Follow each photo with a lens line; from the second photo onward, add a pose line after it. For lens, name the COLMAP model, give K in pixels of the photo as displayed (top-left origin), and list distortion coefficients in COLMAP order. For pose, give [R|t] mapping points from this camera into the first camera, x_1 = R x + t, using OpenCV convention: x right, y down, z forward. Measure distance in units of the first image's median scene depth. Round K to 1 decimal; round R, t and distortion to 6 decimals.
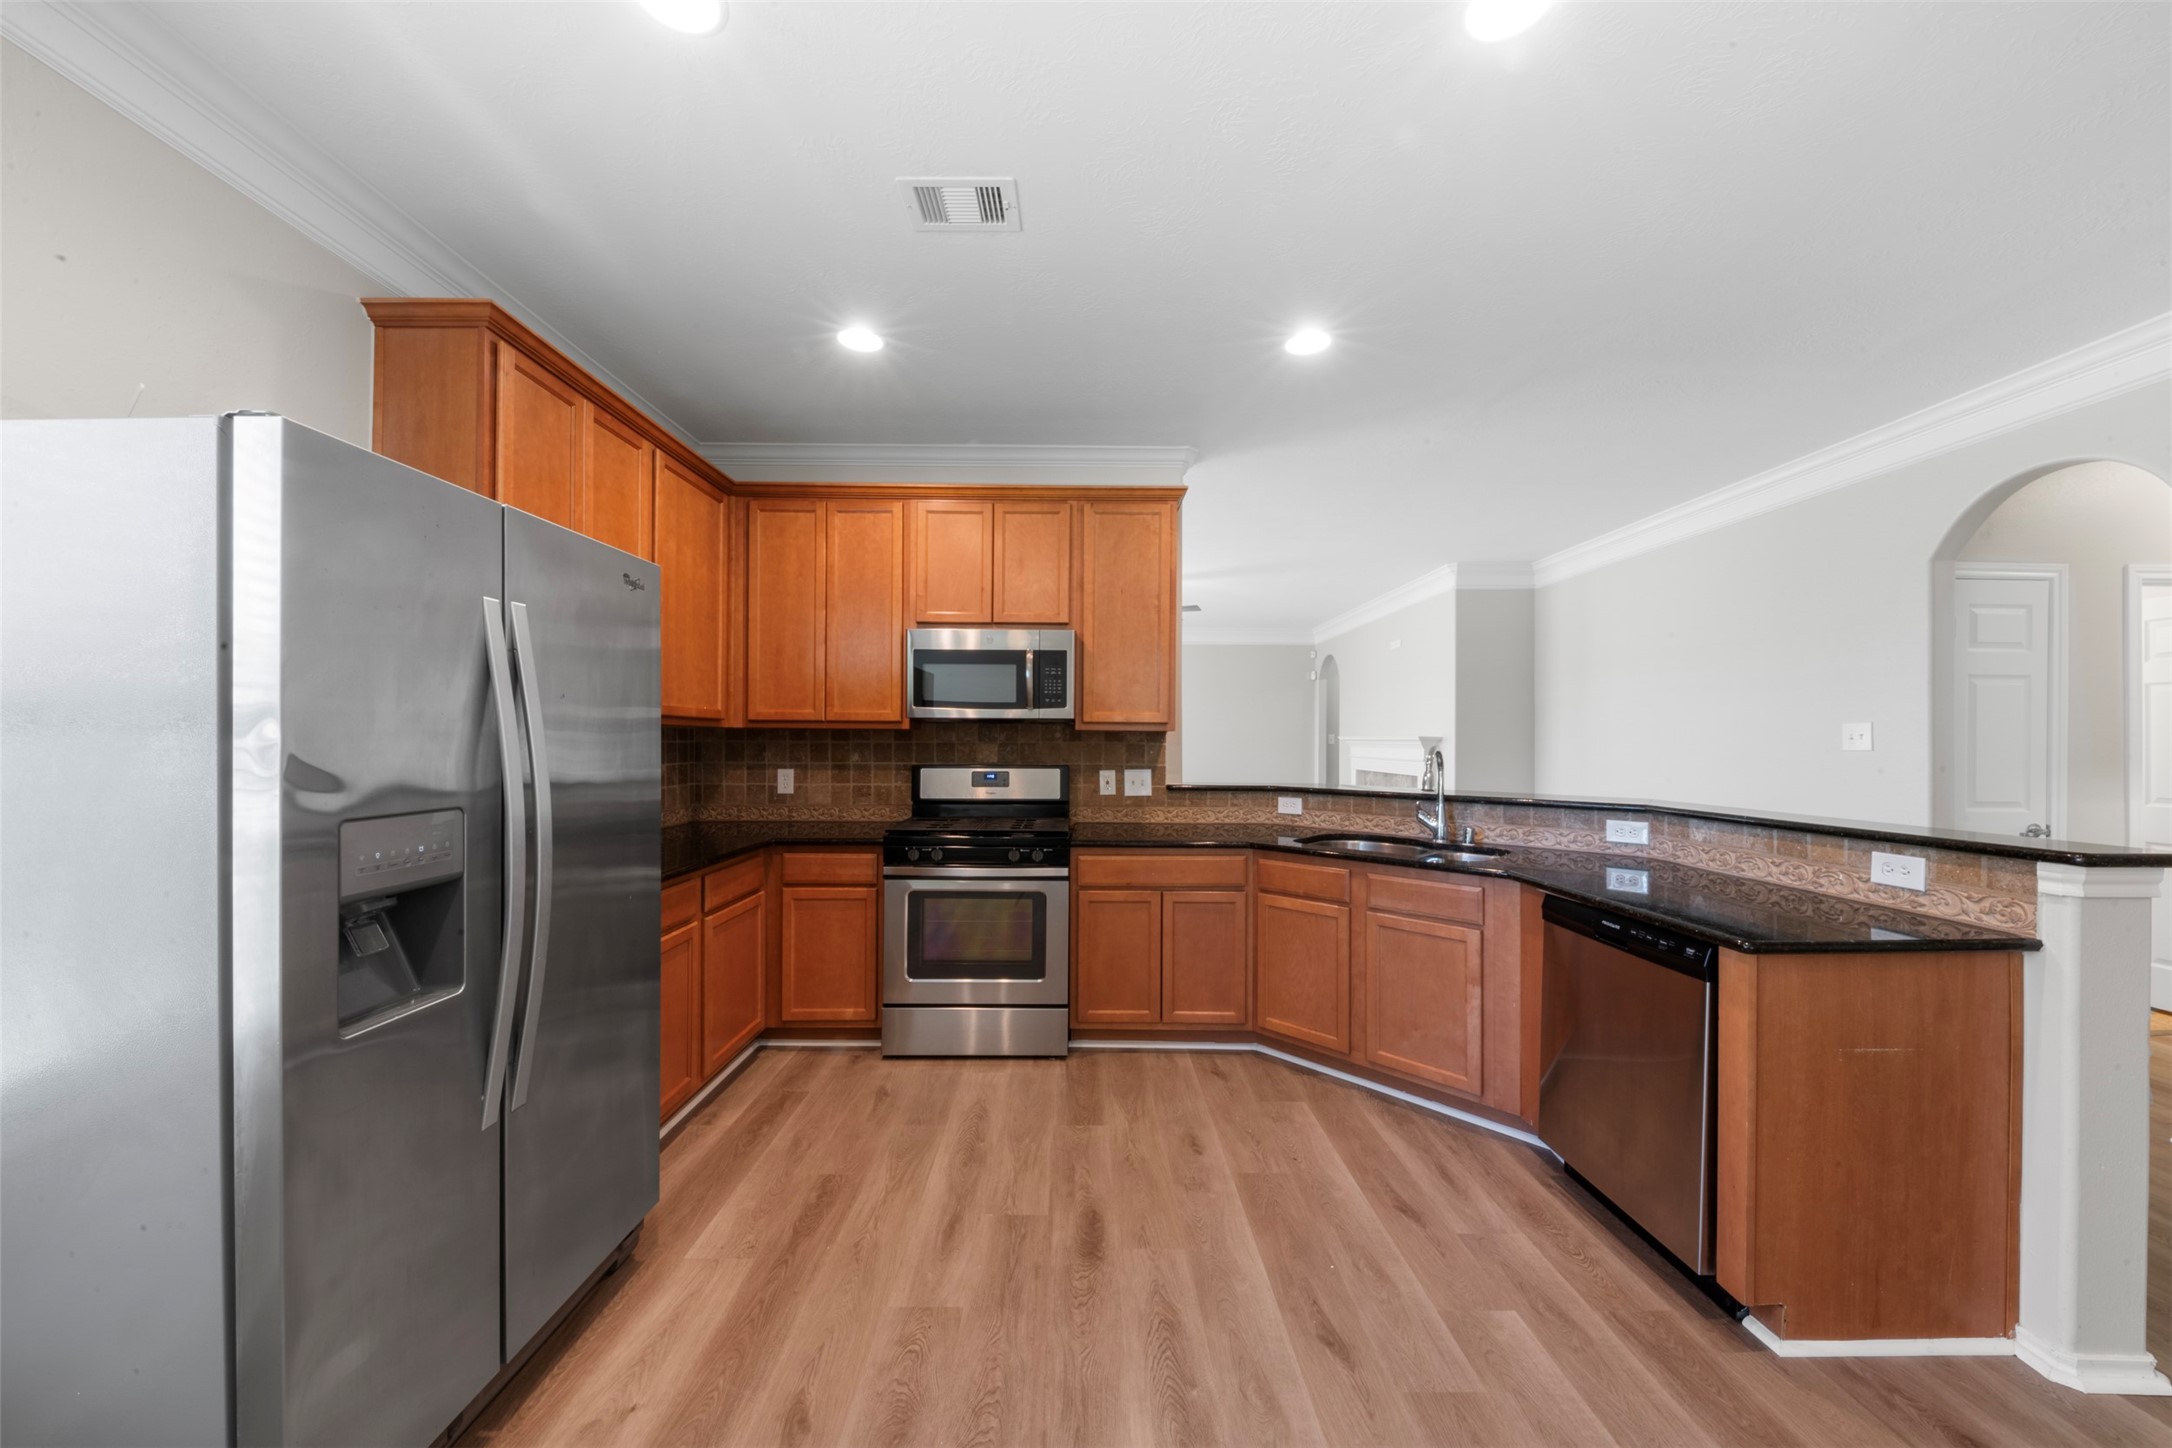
lens RADIAL K [[764.2, 0, 1073.3], [0, 764.2, 730.7], [0, 0, 1]] dist [-0.000196, -0.002731]
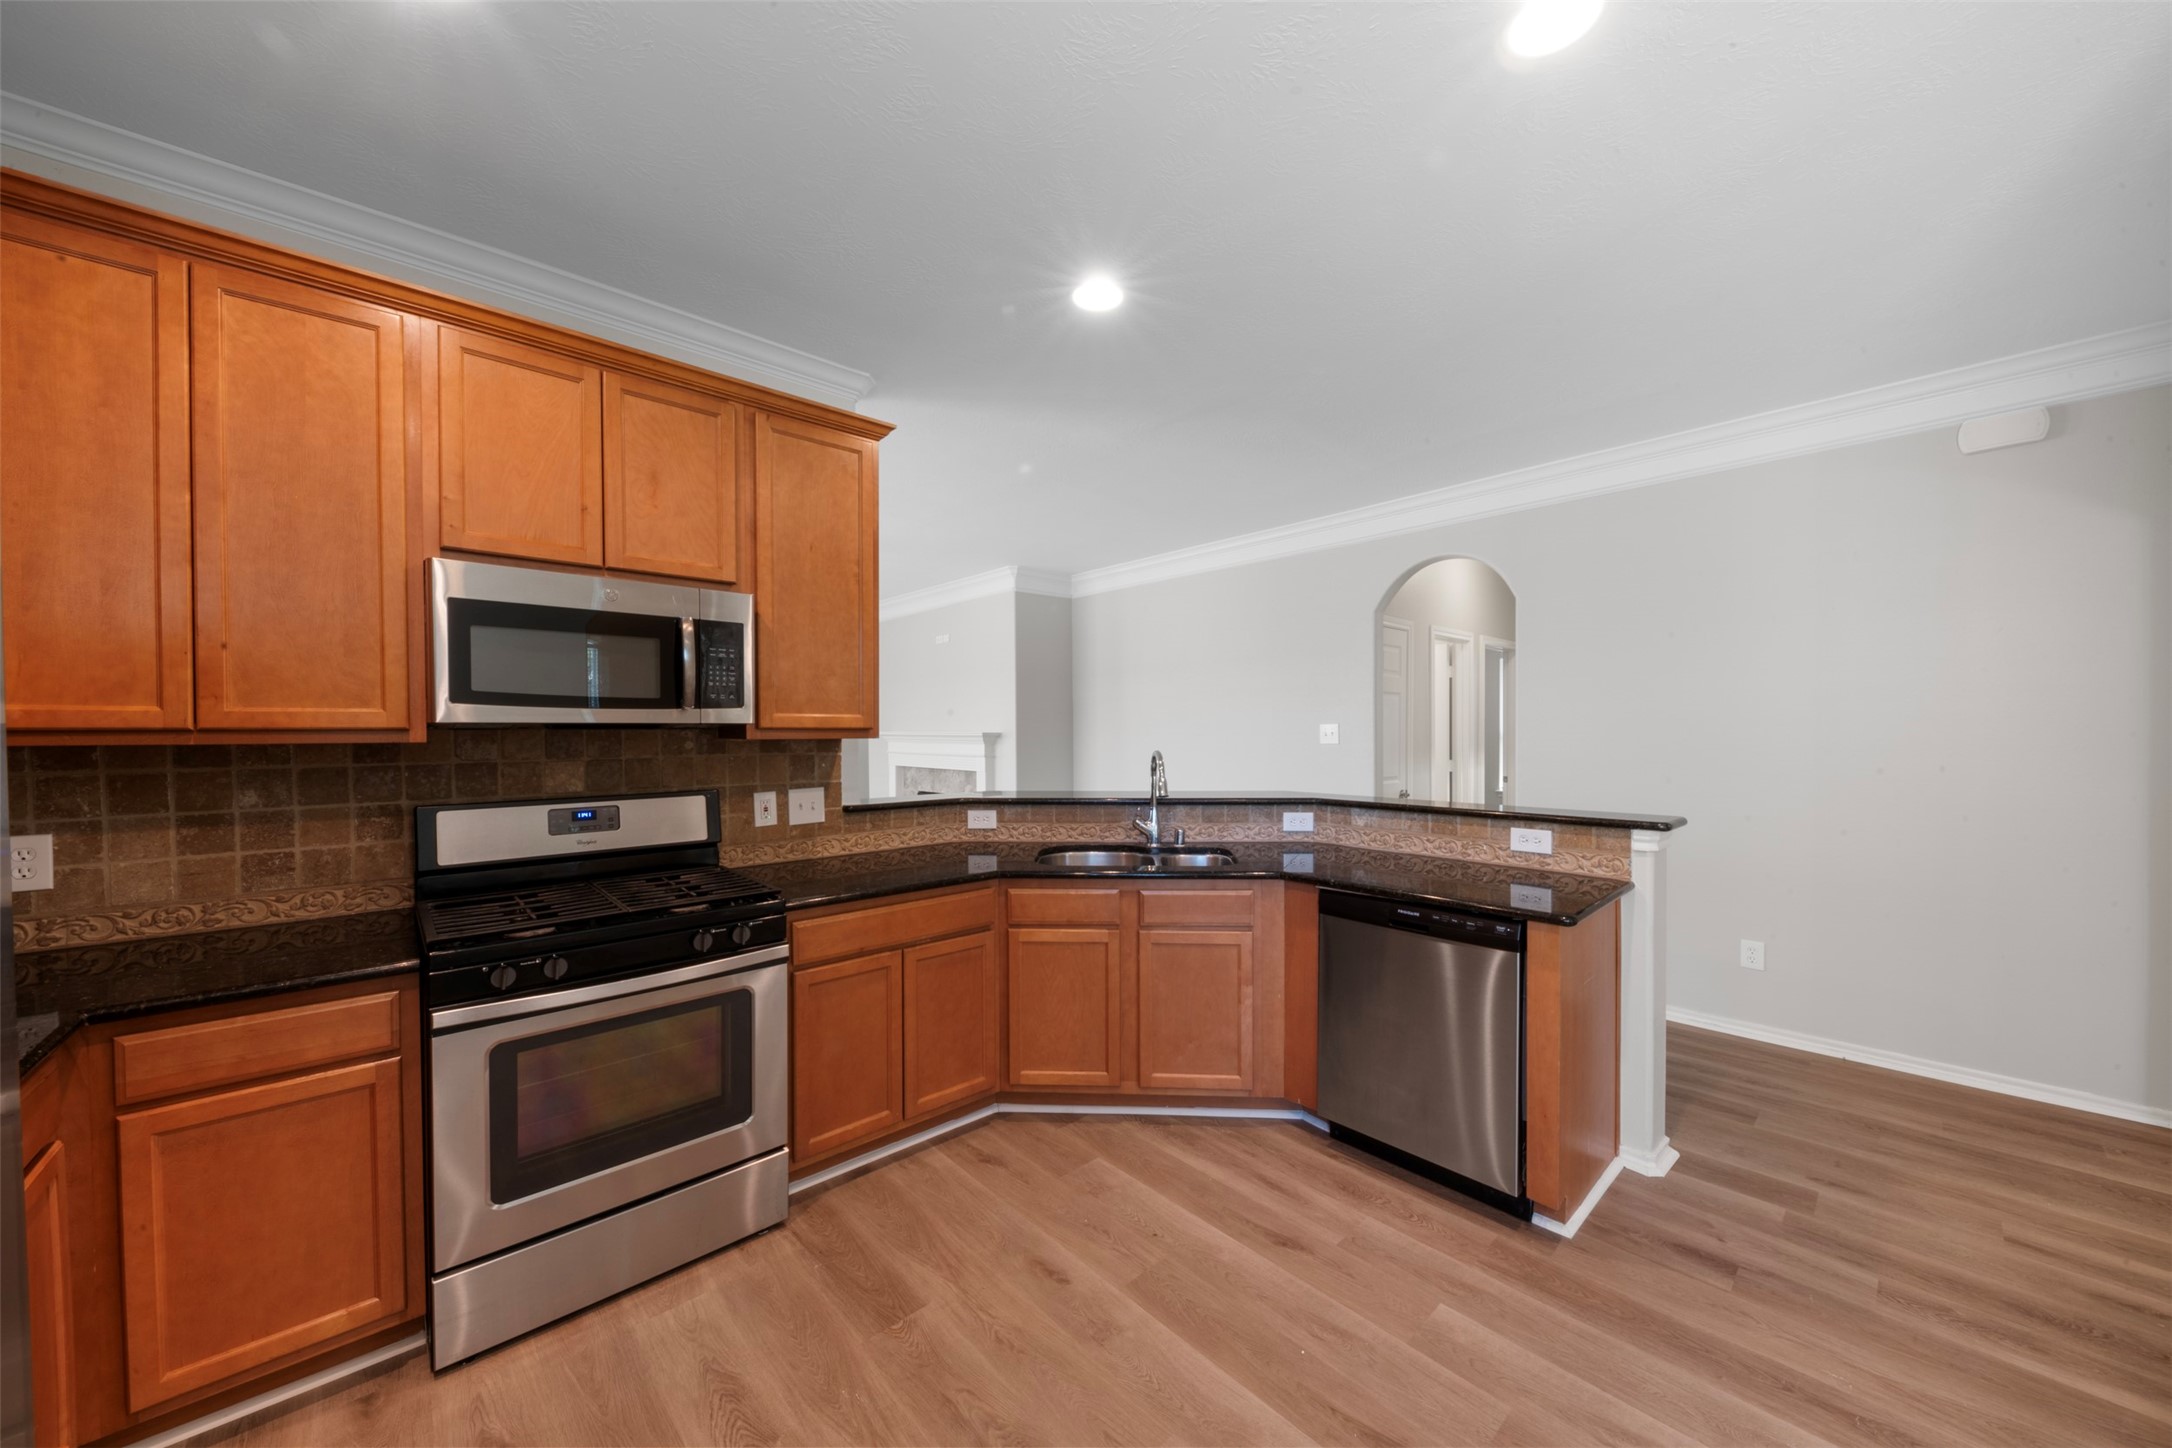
lens RADIAL K [[764.2, 0, 1095.5], [0, 764.2, 734.9], [0, 0, 1]] dist [-0.000196, -0.002731]
pose [[0.737974, -0.014026, 0.674683, -0.258307], [-0.000436, 0.999774, 0.021261, -0.022029], [-0.674829, -0.015984, 0.737801, 0.311895]]
